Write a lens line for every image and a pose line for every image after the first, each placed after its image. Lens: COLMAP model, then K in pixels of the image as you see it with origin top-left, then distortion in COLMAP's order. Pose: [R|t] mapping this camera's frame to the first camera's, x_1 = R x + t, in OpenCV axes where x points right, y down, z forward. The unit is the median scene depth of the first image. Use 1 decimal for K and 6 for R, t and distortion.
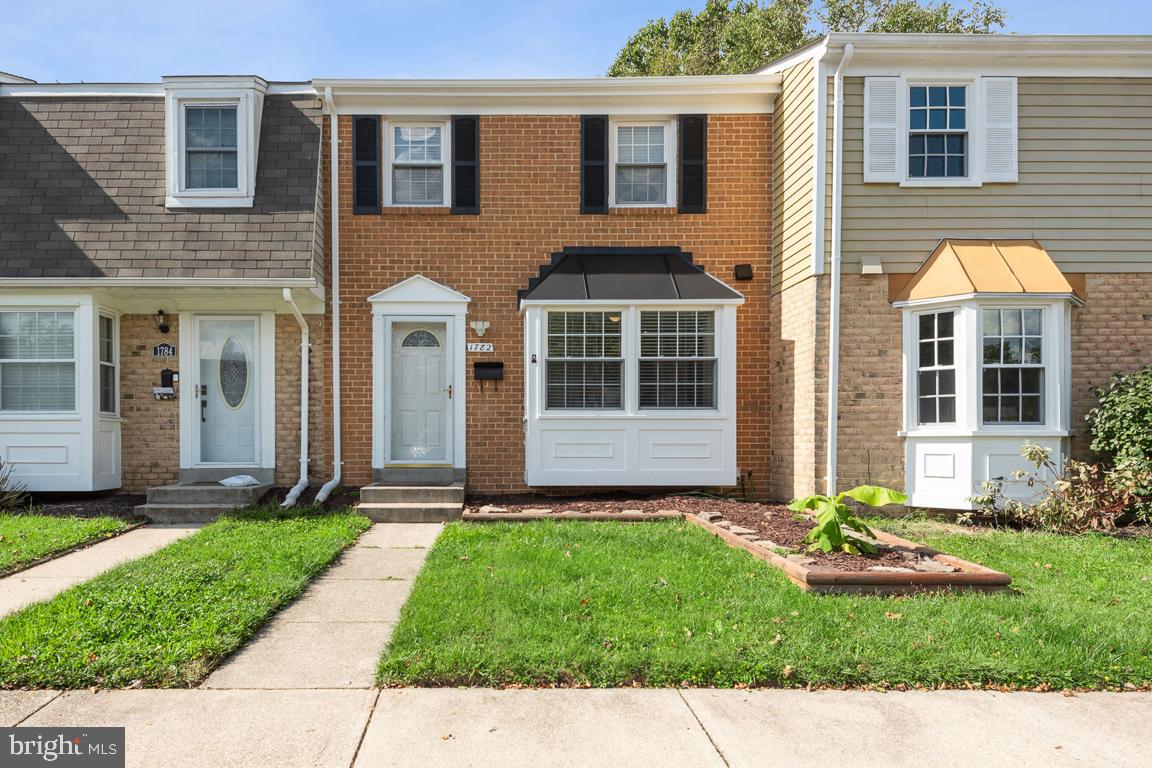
lens RADIAL K [[662.9, 0, 576.0], [0, 662.9, 422.4], [0, 0, 1]] dist [0.046791, -0.035537]
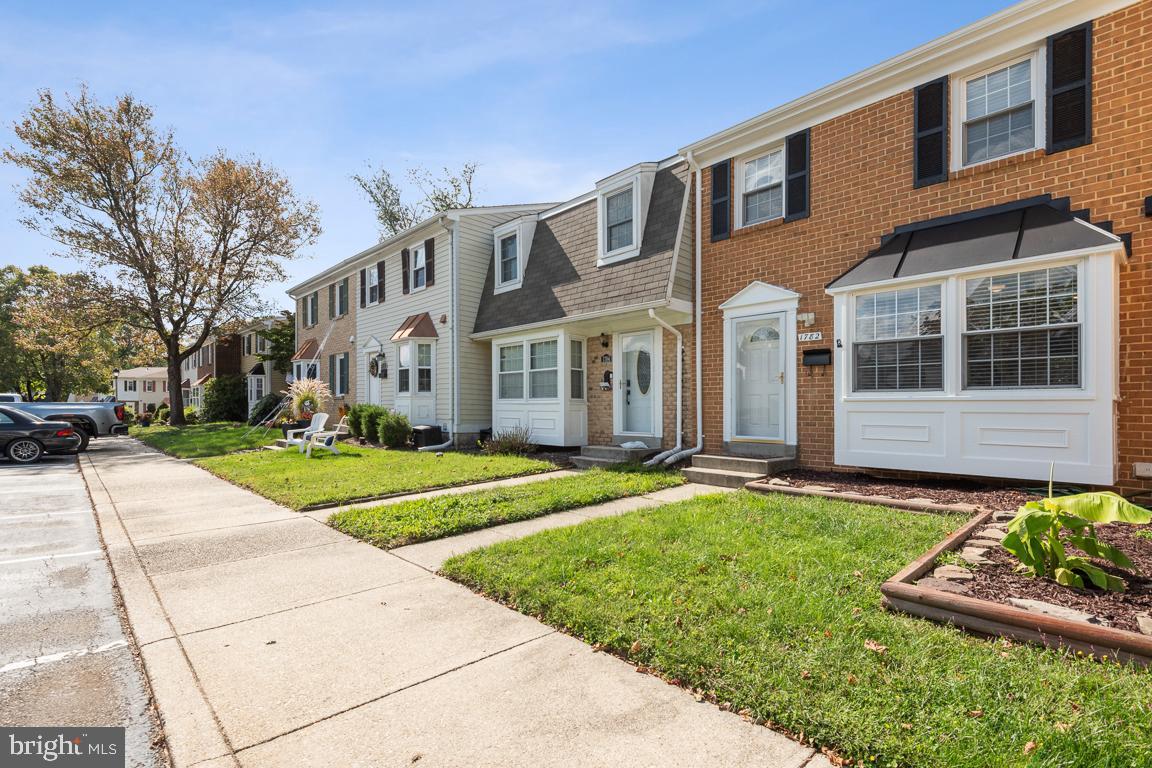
lens RADIAL K [[531.3, 0, 573.0], [0, 531.3, 406.3], [0, 0, 1]] dist [0.030859, -0.019508]
pose [[0.689406, 0.000197, -0.724375, 0.229567], [0.002199, 0.999995, 0.002365, -0.000036], [0.724372, -0.003223, 0.689402, 0.099934]]
